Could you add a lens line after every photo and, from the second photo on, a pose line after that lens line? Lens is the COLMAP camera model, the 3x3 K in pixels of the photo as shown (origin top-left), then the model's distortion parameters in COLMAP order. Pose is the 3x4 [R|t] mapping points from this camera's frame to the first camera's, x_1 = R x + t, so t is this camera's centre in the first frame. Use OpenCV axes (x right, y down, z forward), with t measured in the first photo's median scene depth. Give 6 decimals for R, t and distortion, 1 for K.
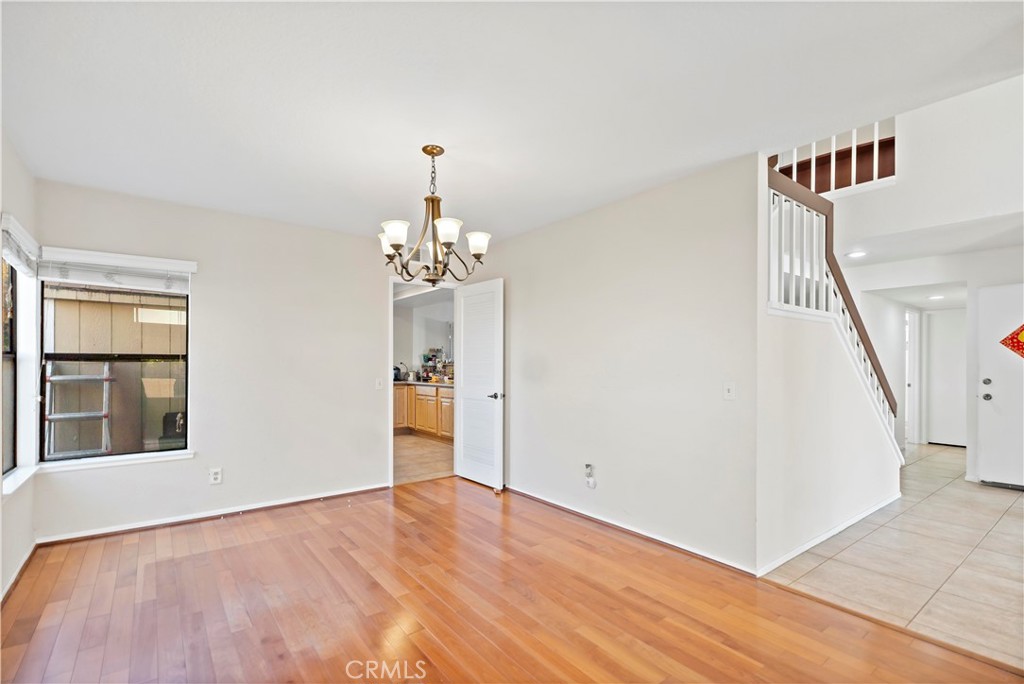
lens RADIAL K [[468.1, 0, 509.1], [0, 468.1, 364.2], [0, 0, 1]] dist [0.001814, 0.001100]
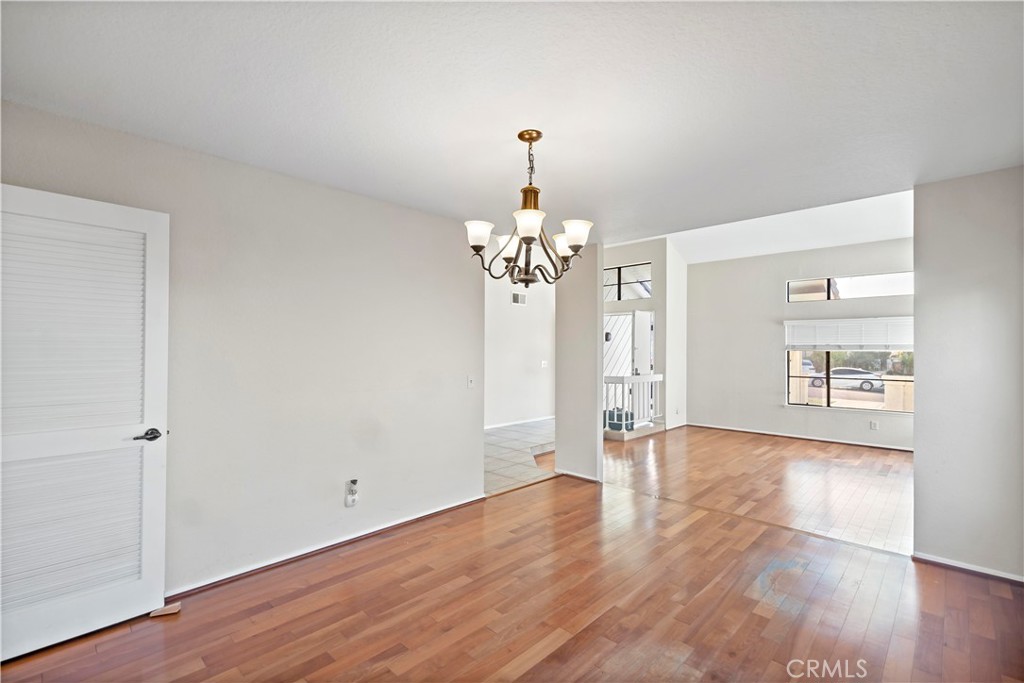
lens RADIAL K [[468.1, 0, 511.6], [0, 468.1, 344.7], [0, 0, 1]] dist [0.001814, 0.001100]
pose [[-0.171683, 0.006161, 0.985133, -0.869273], [-0.006044, 0.999955, -0.007307, -0.041225], [-0.985134, -0.007209, -0.171638, 0.995775]]
